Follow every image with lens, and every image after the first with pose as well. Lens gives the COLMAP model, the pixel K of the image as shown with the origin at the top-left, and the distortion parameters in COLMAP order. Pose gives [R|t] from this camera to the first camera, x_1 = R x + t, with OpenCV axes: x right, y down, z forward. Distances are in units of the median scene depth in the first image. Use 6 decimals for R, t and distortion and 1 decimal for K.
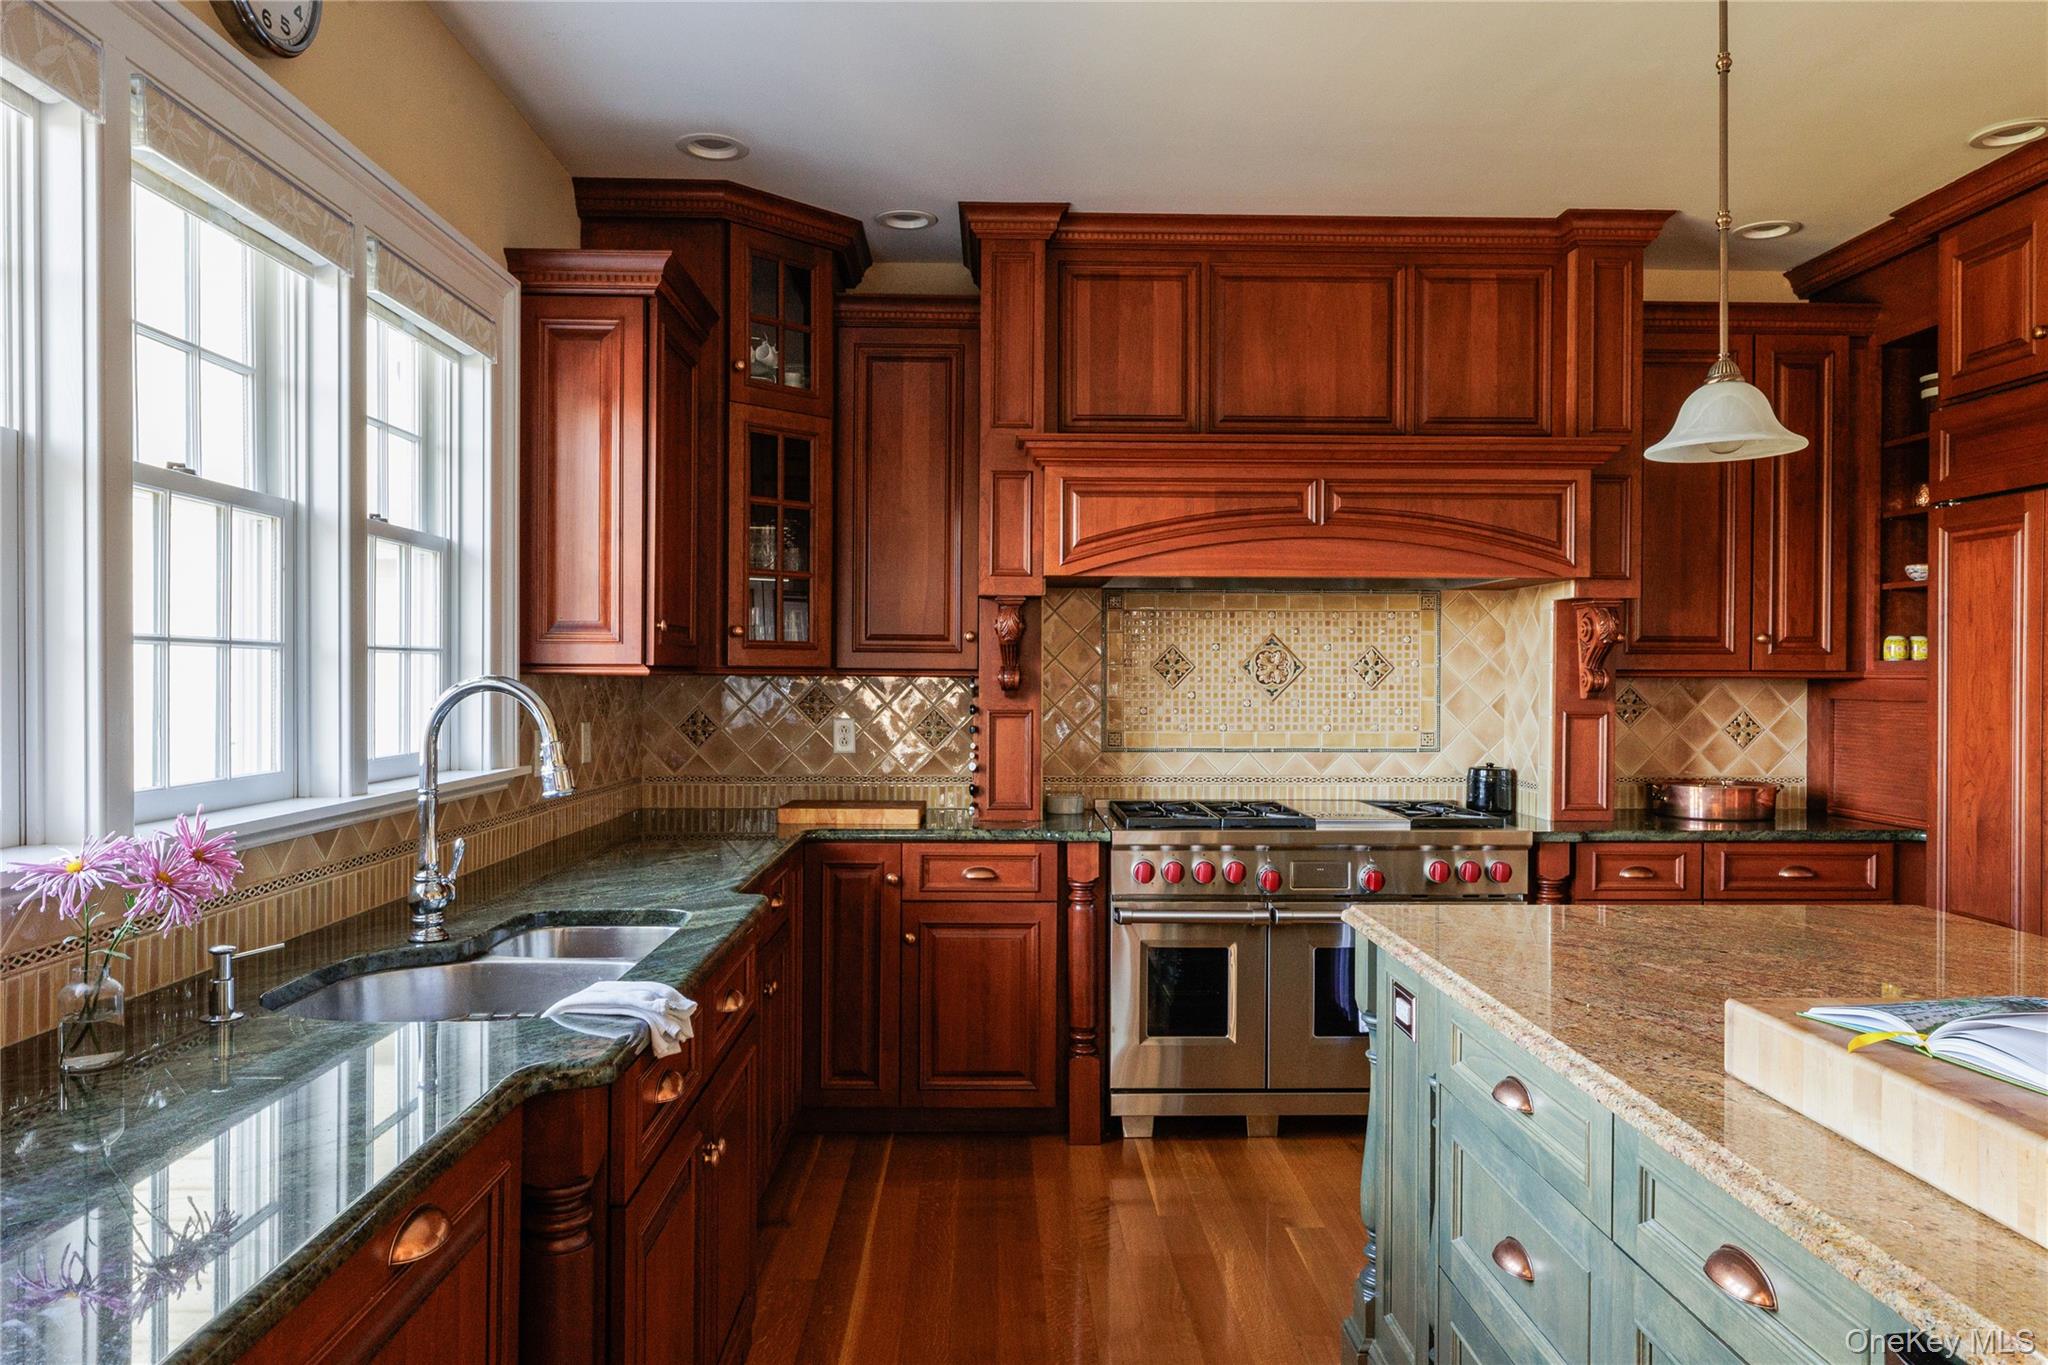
lens RADIAL K [[1378.3, 0, 1024.0], [0, 1378.3, 682.5], [0, 0, 1]] dist [-0.005009, 0.000447]
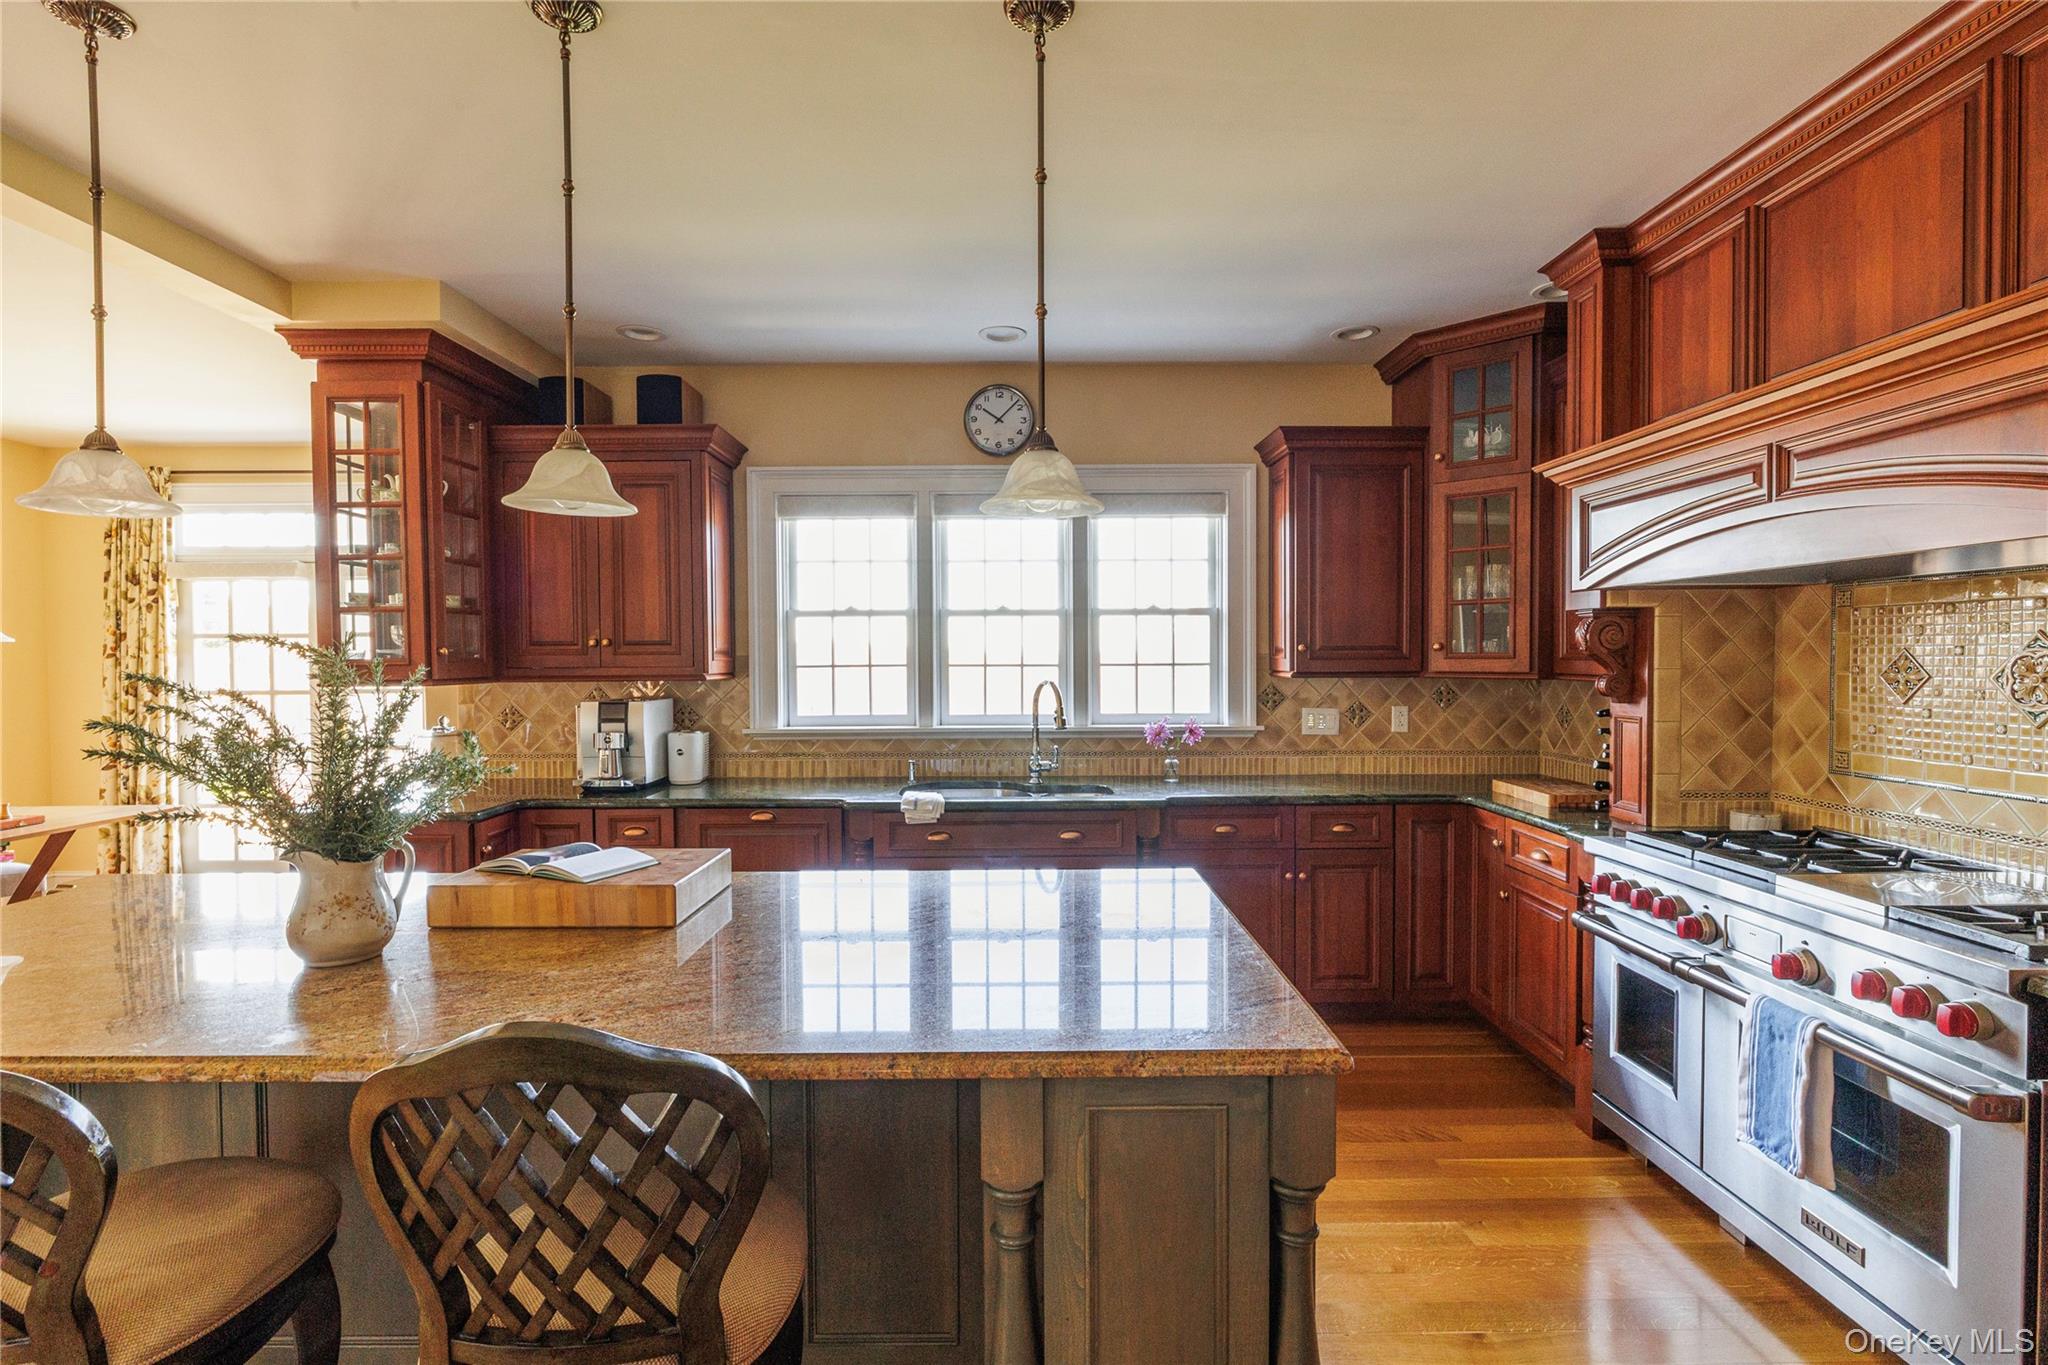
lens RADIAL K [[961.1, 0, 1024.0], [0, 961.1, 682.5], [0, 0, 1]] dist [-0.001050, -0.000090]
pose [[-0.007819, 0.024142, -0.999678, 0.664760], [-0.003026, 0.999703, 0.024167, -0.019928], [0.999965, 0.003214, -0.007744, 0.498875]]
